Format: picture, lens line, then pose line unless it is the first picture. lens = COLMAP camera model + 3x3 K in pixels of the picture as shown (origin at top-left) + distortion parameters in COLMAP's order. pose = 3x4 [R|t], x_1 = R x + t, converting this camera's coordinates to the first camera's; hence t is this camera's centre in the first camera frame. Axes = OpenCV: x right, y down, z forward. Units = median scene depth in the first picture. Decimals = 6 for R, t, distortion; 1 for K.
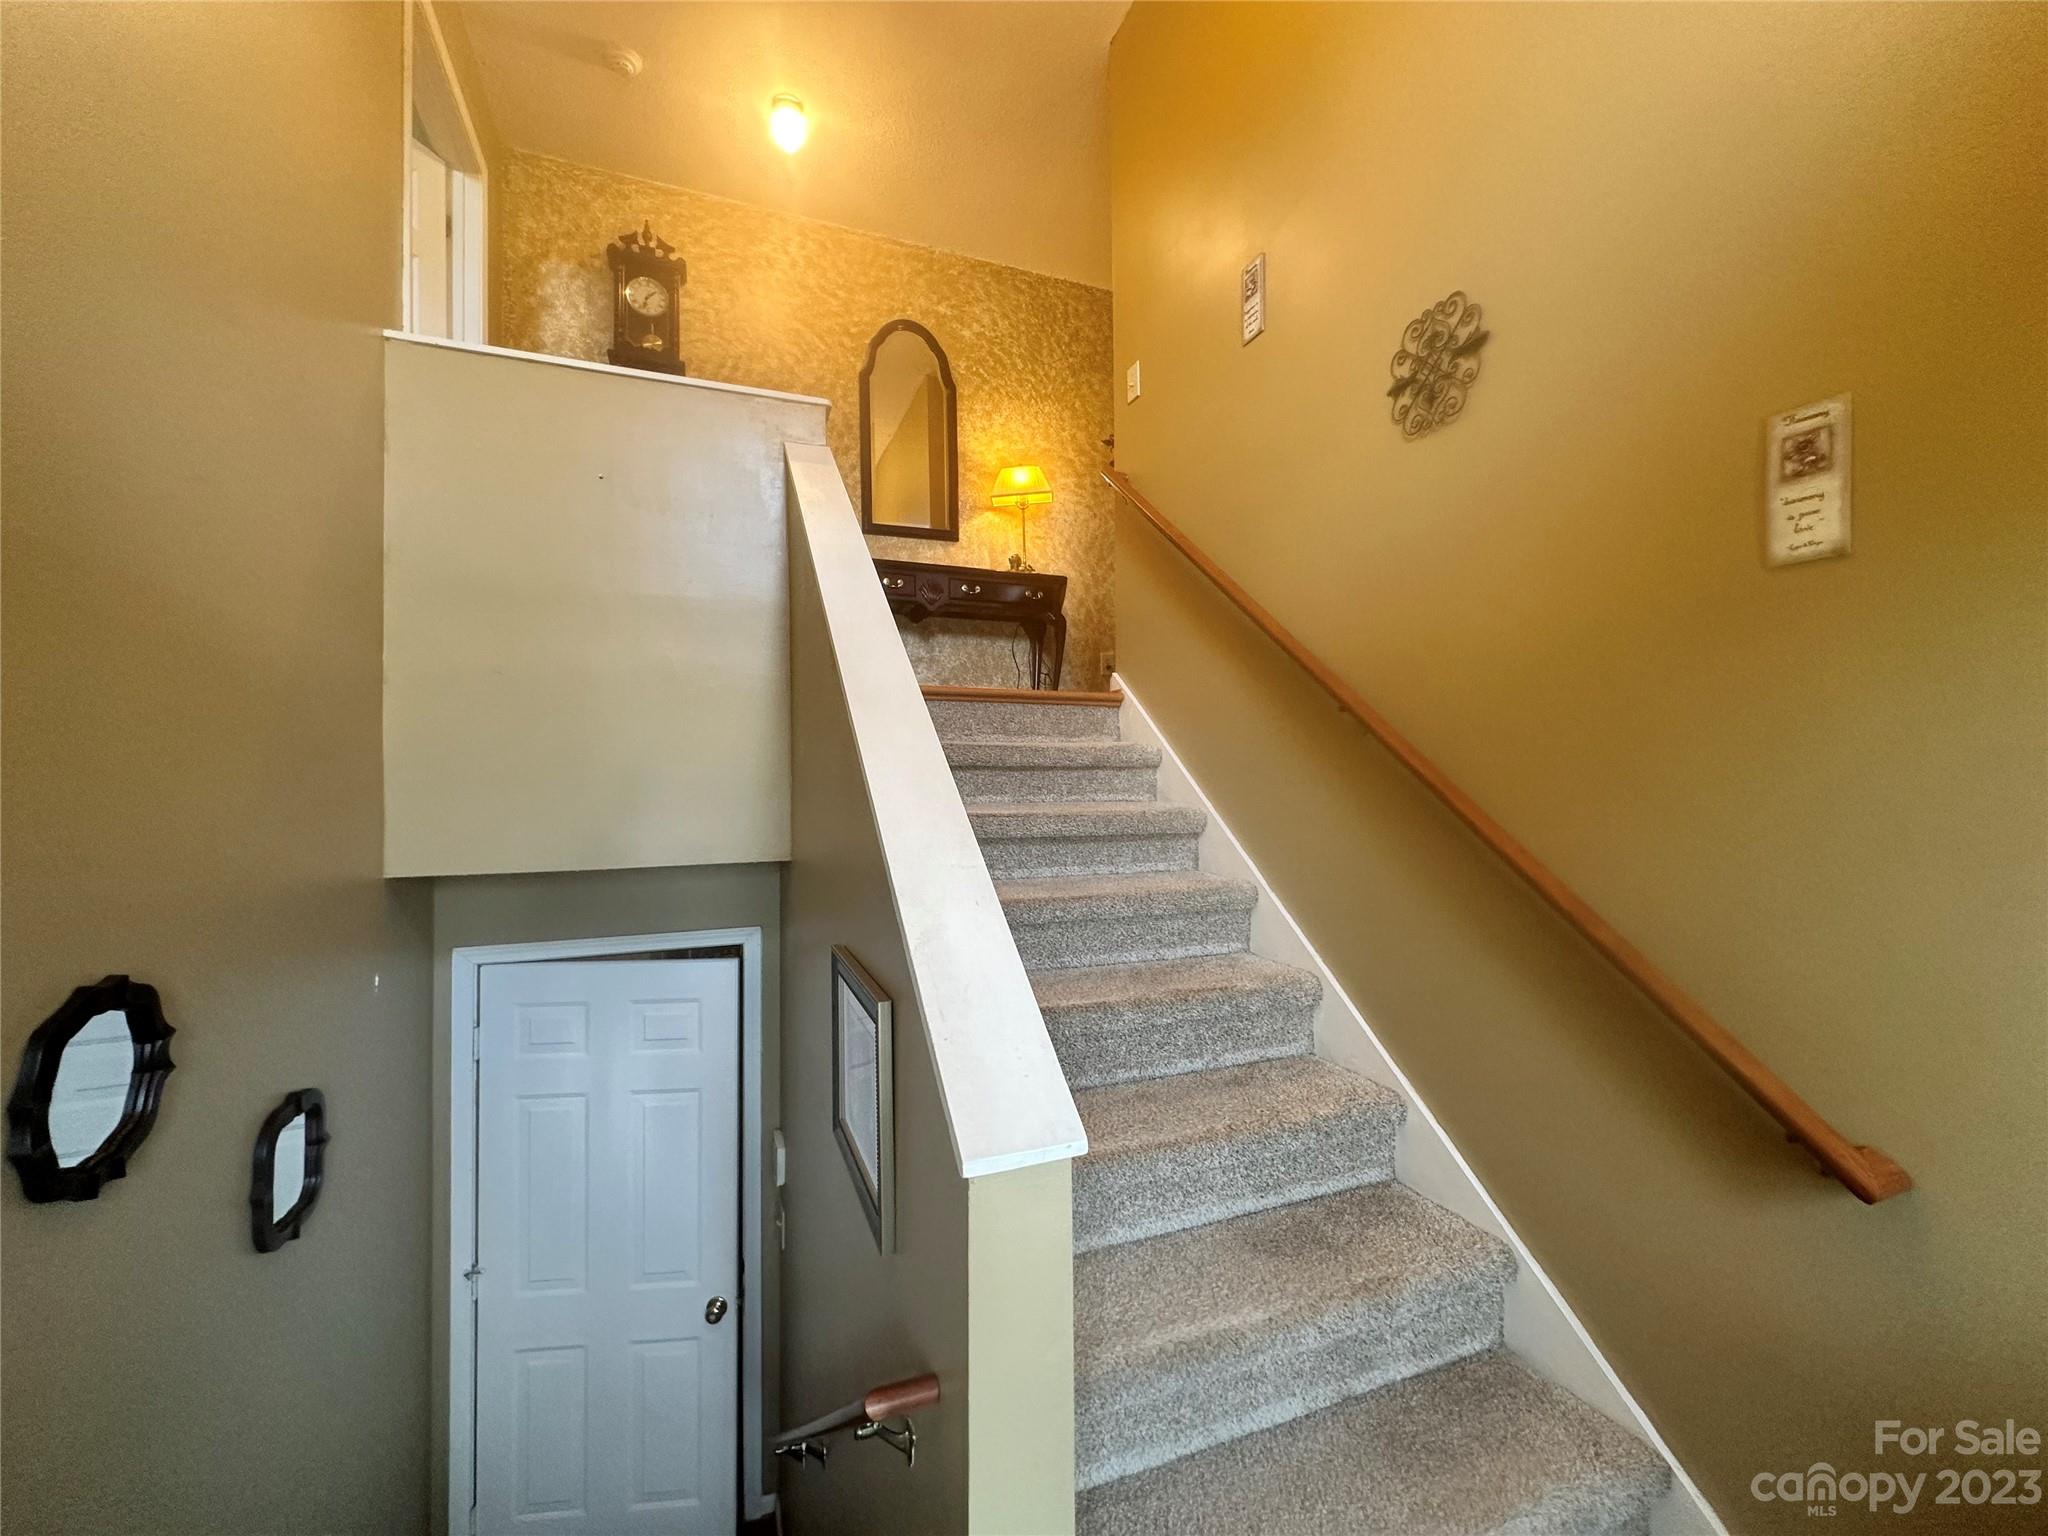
lens RADIAL K [[811.6, 0, 1026.2], [0, 811.6, 767.0], [0, 0, 1]] dist [-0.001802, 0.000270]
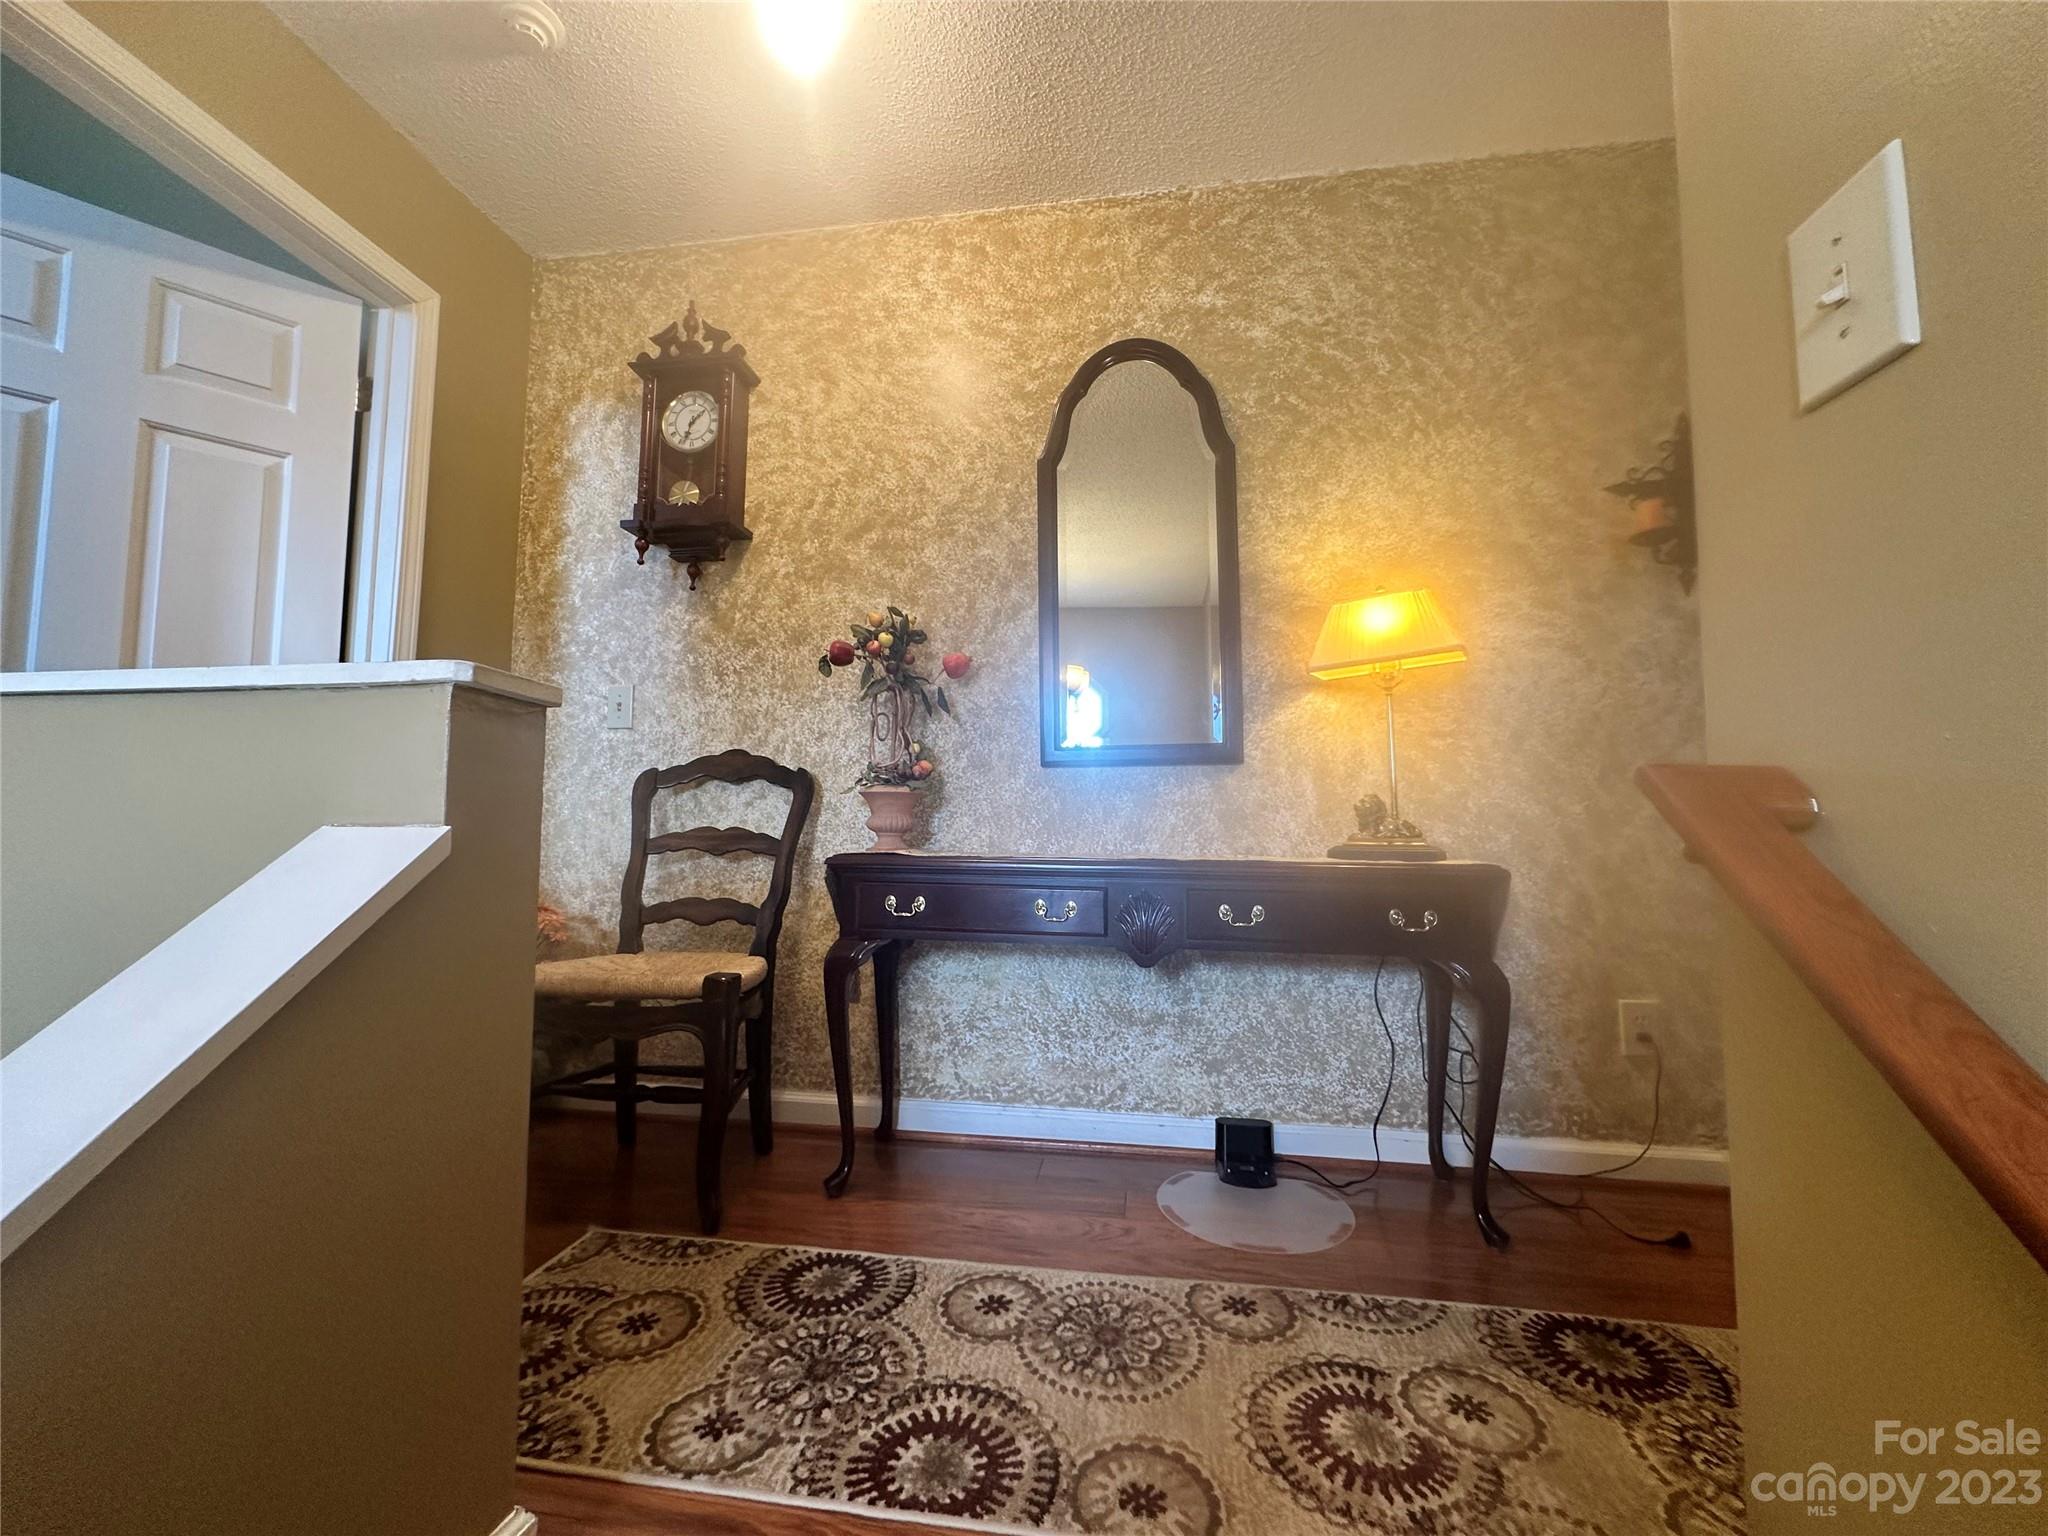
lens RADIAL K [[811.6, 0, 1026.2], [0, 811.6, 767.0], [0, 0, 1]] dist [-0.001802, 0.000270]
pose [[0.865713, -0.023474, -0.499990, 0.043523], [-0.007368, 0.998194, -0.059622, -0.249043], [0.500487, 0.055300, 0.863976, 0.534266]]
